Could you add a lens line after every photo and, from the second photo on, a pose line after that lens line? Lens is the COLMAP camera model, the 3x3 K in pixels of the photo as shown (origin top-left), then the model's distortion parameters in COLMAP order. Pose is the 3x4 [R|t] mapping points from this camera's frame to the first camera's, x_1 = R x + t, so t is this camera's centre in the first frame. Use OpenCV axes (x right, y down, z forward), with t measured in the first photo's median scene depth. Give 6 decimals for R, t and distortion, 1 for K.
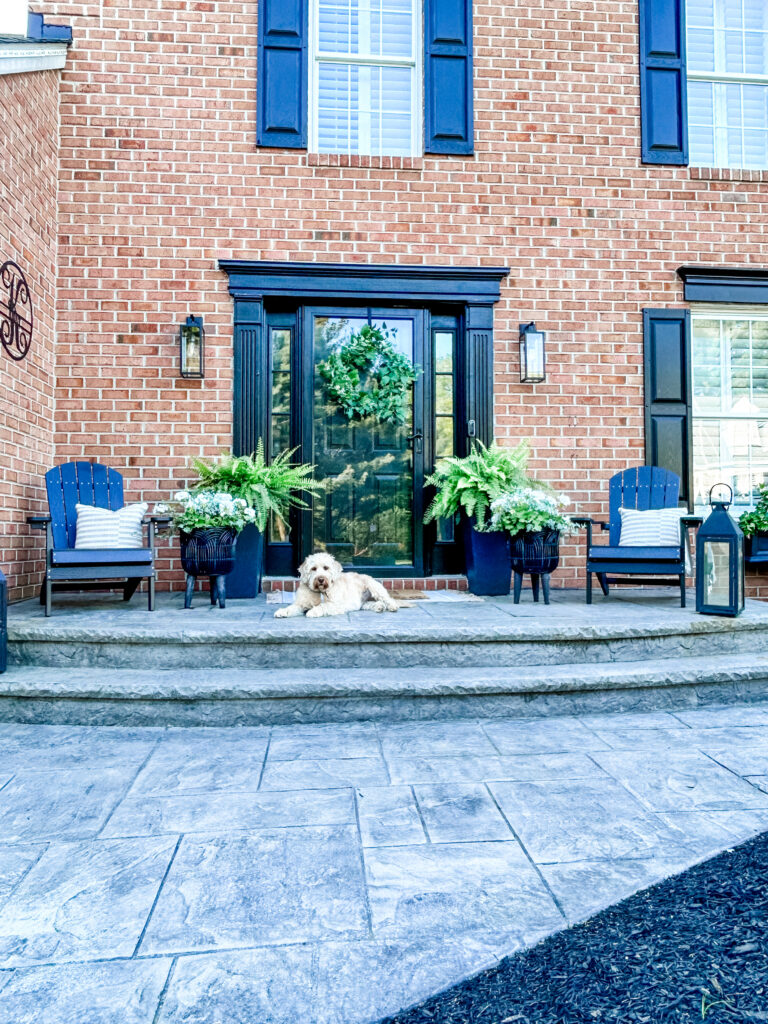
lens RADIAL K [[779.2, 0, 380.0], [0, 779.2, 509.1], [0, 0, 1]] dist [0.002009, -0.014738]
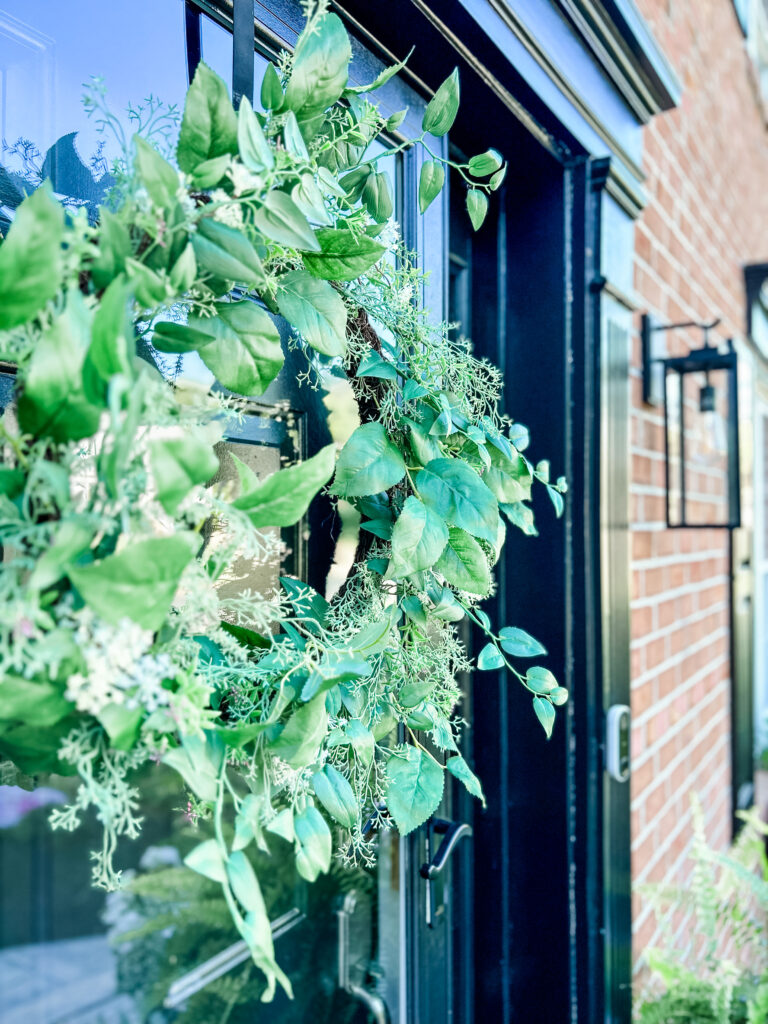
lens RADIAL K [[775.5, 0, 378.7], [0, 775.5, 513.6], [0, 0, 1]] dist [0.018089, -0.001588]
pose [[0.628644, 0.014129, 0.777565, -0.098137], [-0.025899, 0.999661, 0.002774, -0.168622], [-0.777262, -0.021882, 0.628797, 0.922614]]
